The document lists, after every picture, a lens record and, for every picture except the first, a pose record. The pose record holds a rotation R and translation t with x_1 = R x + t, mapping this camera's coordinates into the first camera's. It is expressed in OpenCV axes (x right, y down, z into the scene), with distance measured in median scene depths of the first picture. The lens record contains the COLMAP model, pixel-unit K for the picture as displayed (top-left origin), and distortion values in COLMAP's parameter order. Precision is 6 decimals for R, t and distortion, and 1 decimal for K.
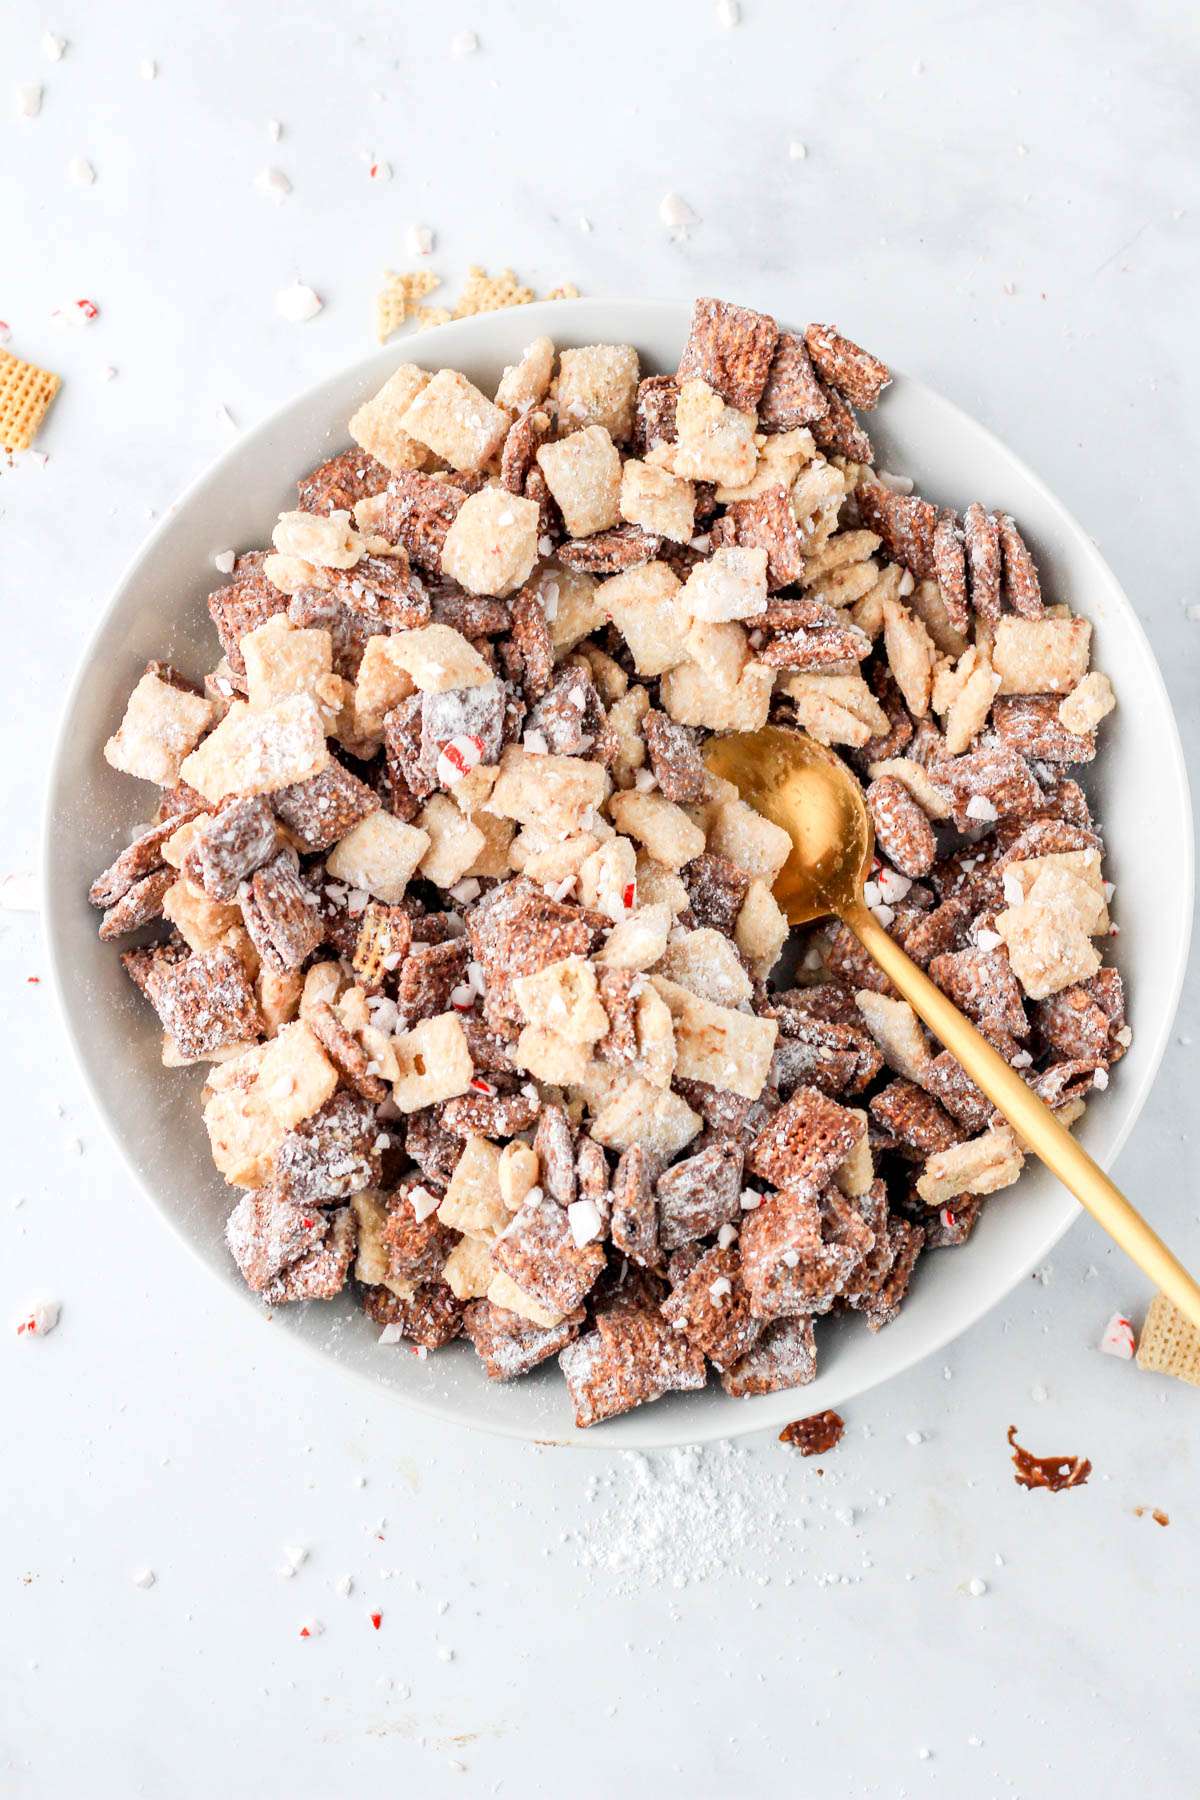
lens RADIAL K [[4408.4, 0, 589.2], [0, 4408.4, 900.1], [0, 0, 1]] dist [-0.087654, 0.000000]
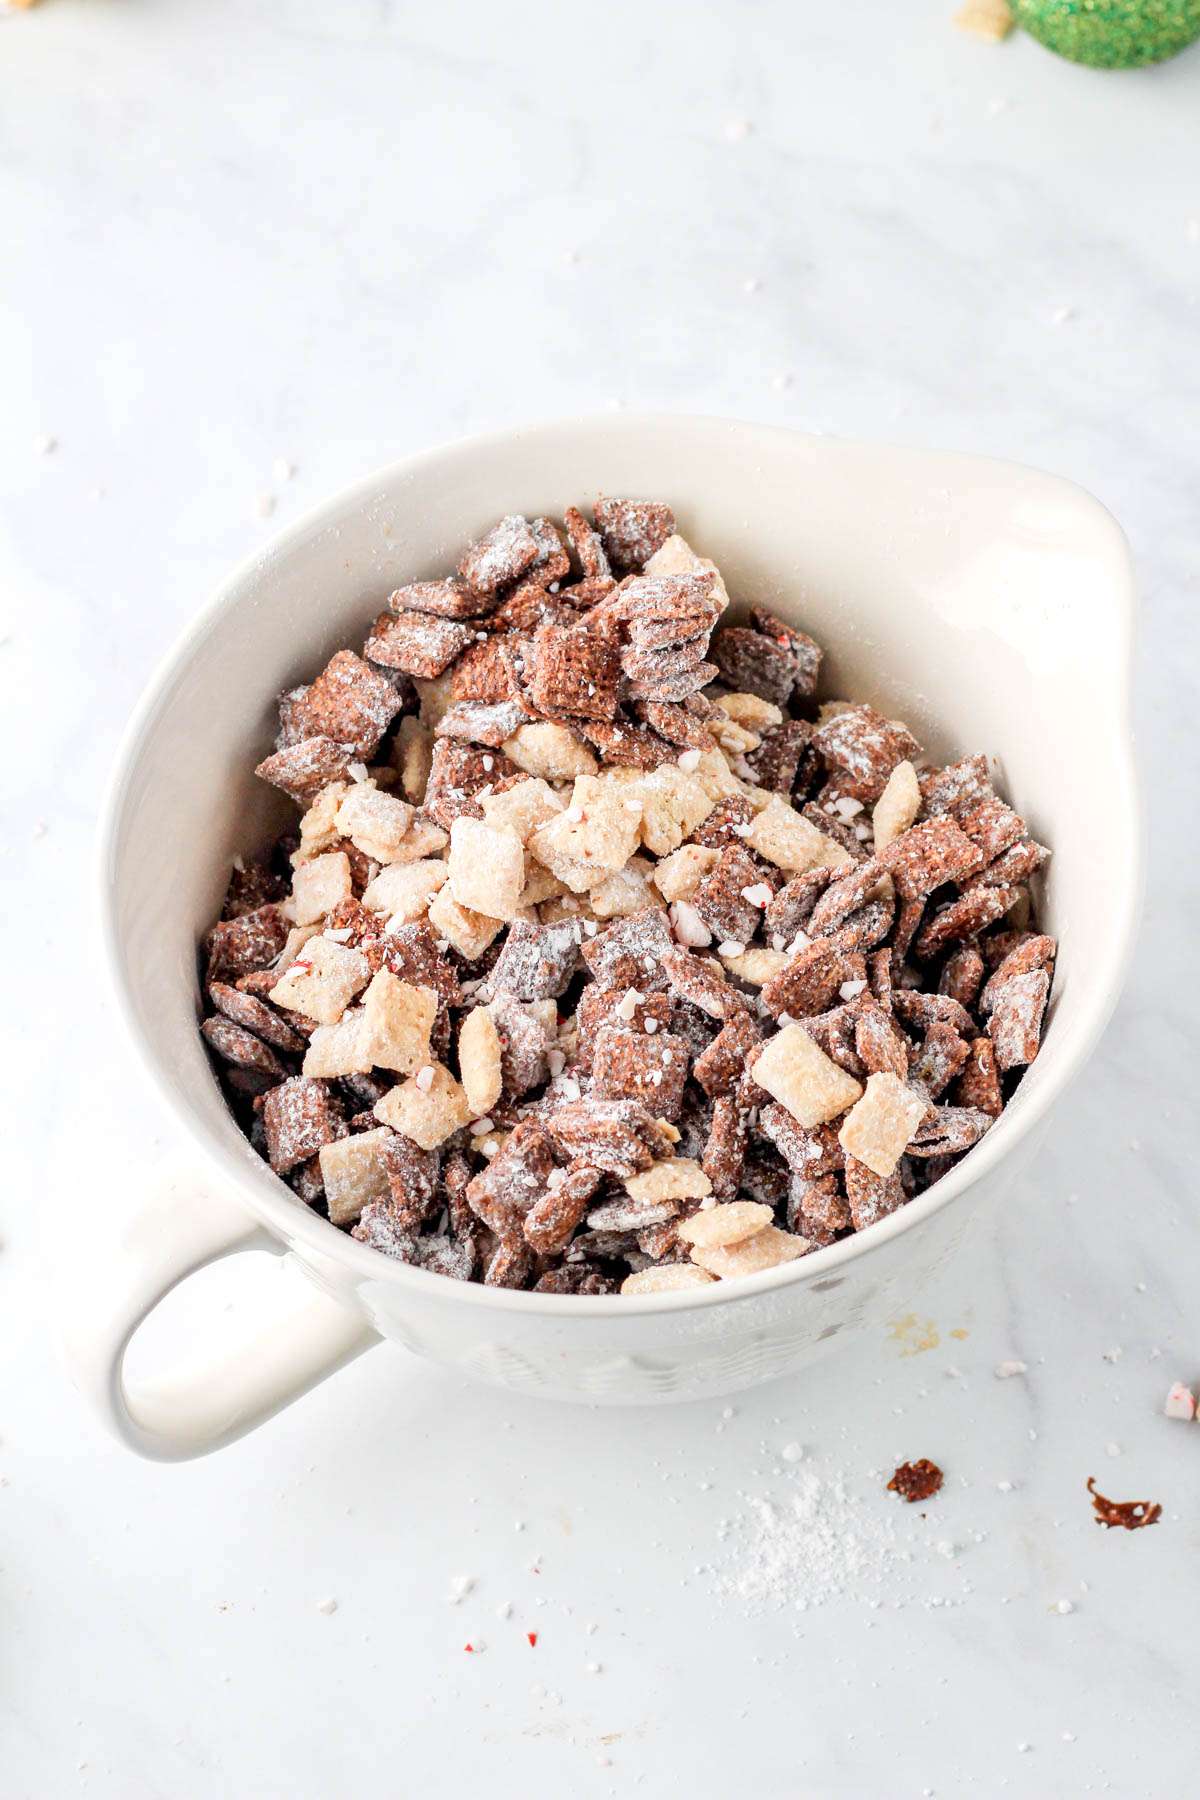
lens RADIAL K [[4408.4, 0, 610.4], [0, 4408.4, 901.8], [0, 0, 1]] dist [-0.087654, 0.000000]
pose [[0.999935, -0.001041, -0.011380, -0.015794], [-0.003590, 0.916819, -0.399287, 0.451240], [0.010850, 0.399301, 0.916756, -0.109558]]
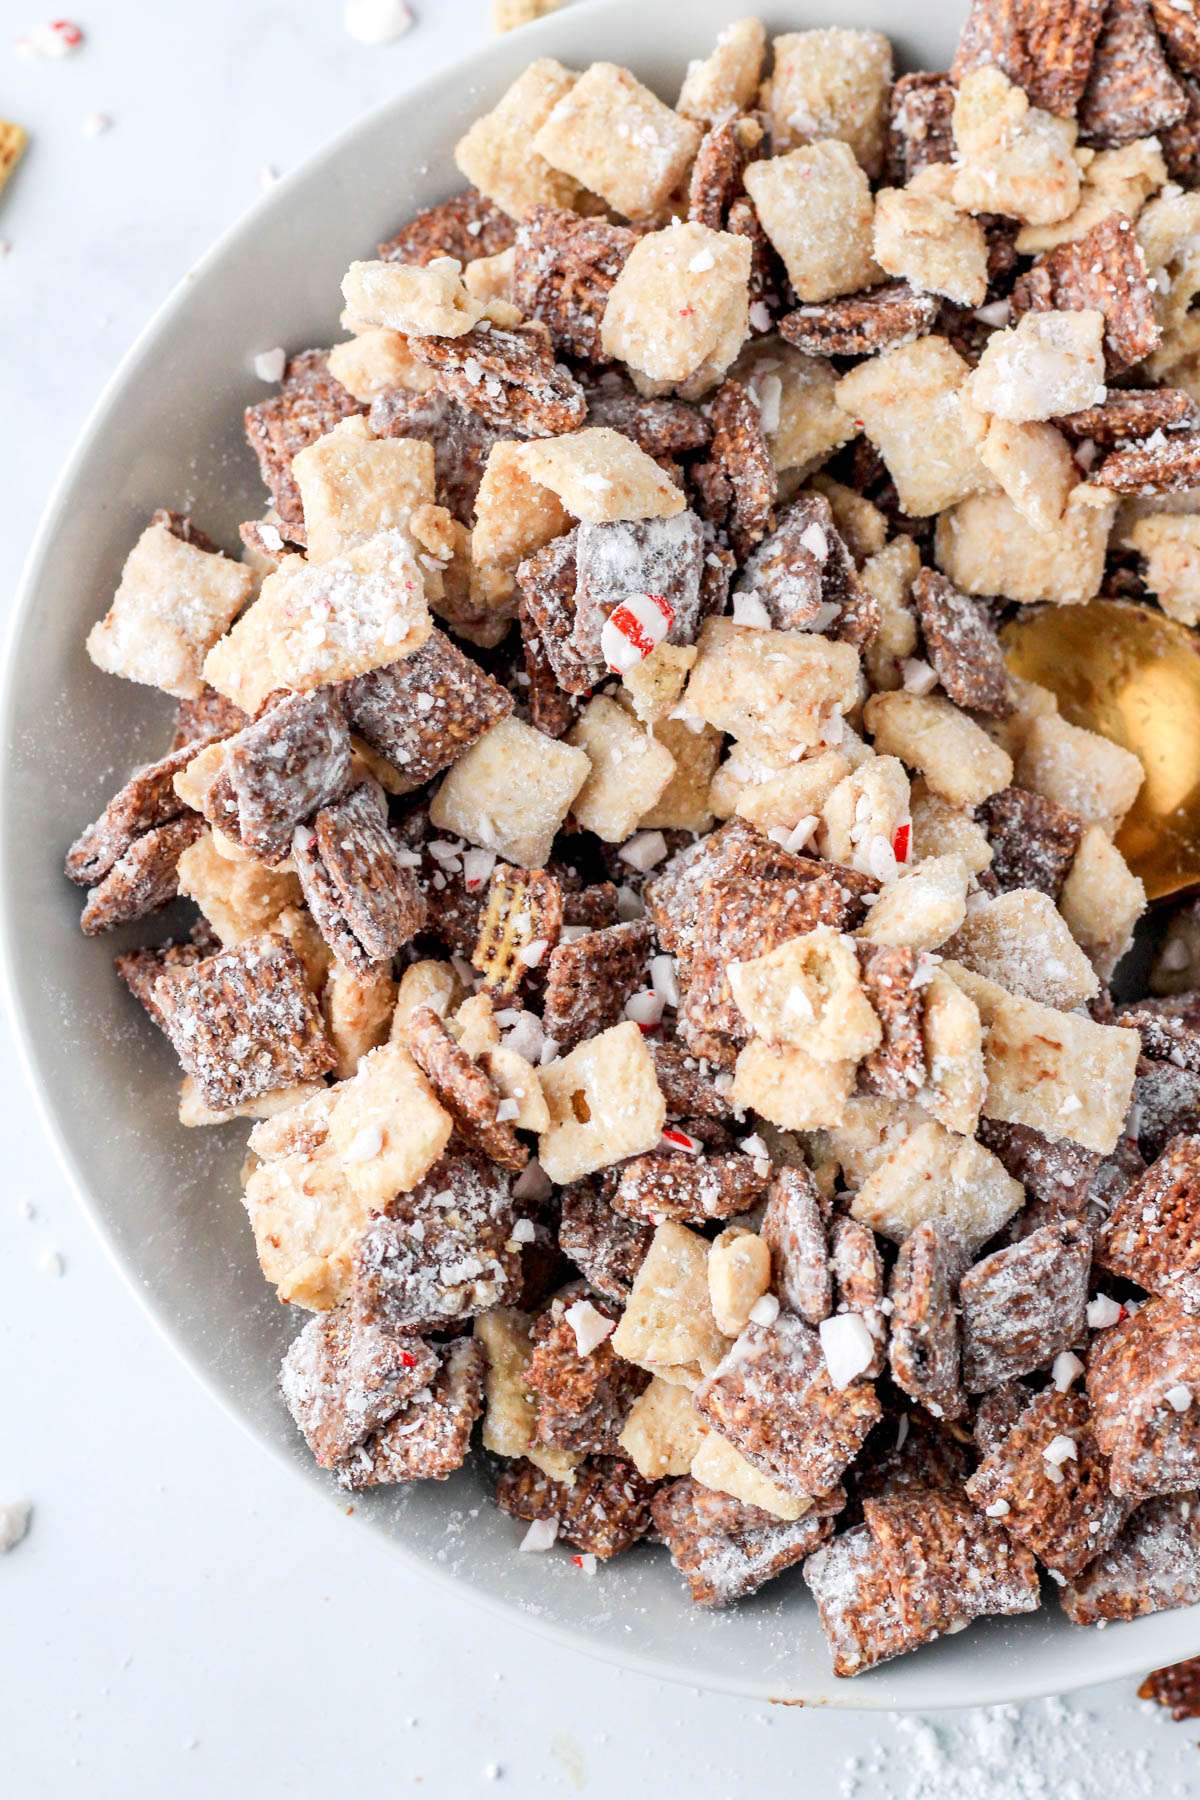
lens RADIAL K [[4408.4, 0, 625.2], [0, 4408.4, 933.4], [0, 0, 1]] dist [-0.087654, 0.000000]
pose [[0.999800, -0.015992, -0.012016, -0.023422], [0.015198, 0.997866, -0.063497, 0.051671], [0.013006, 0.063302, 0.997910, 0.354891]]
